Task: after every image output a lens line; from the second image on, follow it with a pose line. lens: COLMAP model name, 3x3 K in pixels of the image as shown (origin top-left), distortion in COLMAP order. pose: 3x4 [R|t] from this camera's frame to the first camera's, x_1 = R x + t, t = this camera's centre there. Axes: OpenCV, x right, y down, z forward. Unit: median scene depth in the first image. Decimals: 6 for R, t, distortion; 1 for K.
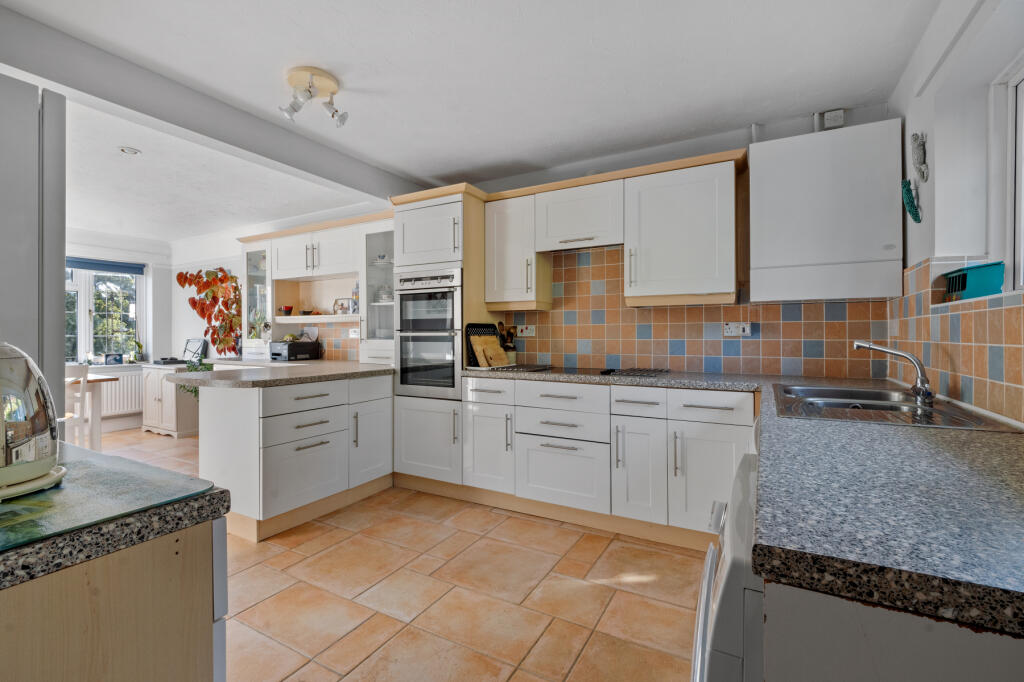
lens RADIAL K [[461.0, 0, 513.7], [0, 461.0, 332.6], [0, 0, 1]] dist [-0.013590, -0.000657]
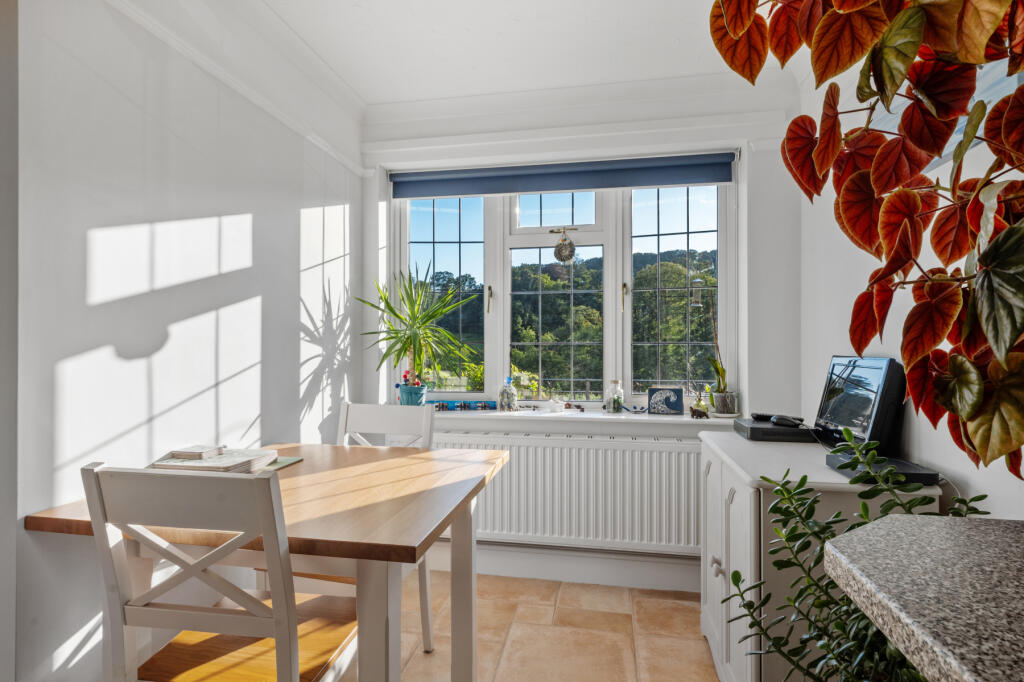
lens RADIAL K [[531.9, 0, 506.0], [0, 531.9, 341.6], [0, 0, 1]] dist [0.005343, 0.000328]
pose [[0.303518, -0.001485, -0.952824, -0.552121], [-0.002793, 0.999993, -0.002448, 0.007666], [0.952822, 0.003404, 0.303512, 0.847756]]
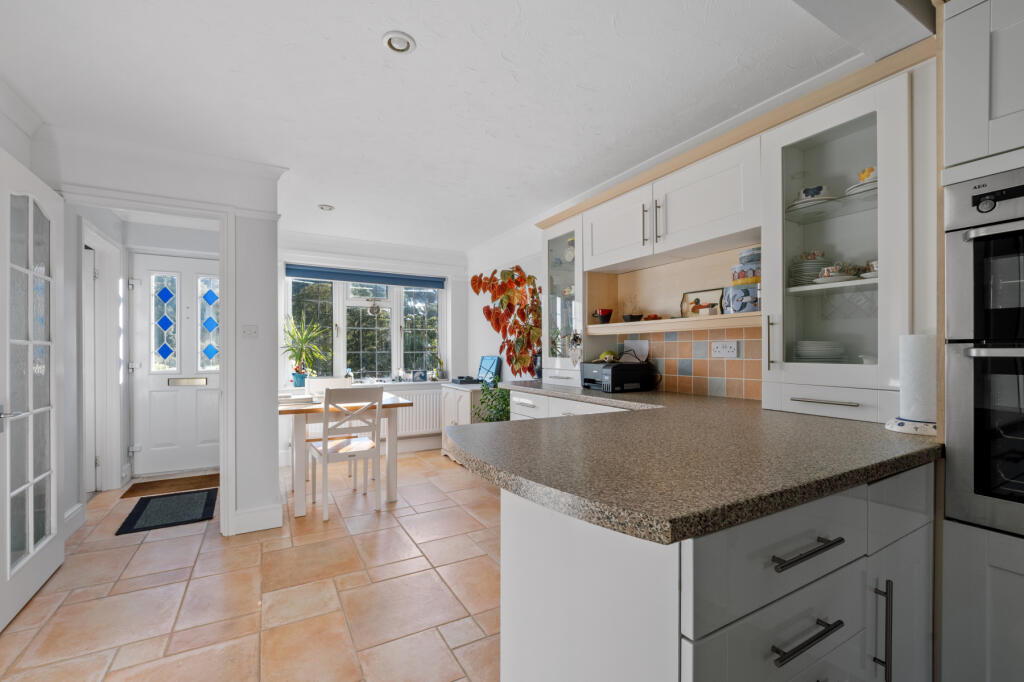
lens RADIAL K [[430.1, 0, 516.3], [0, 430.1, 349.6], [0, 0, 1]] dist [0.000501, 0.000211]
pose [[0.857349, 0.000945, -0.514734, -0.262109], [-0.001370, 0.999999, -0.000445, 0.001611], [0.514734, 0.001087, 0.857350, 0.369540]]
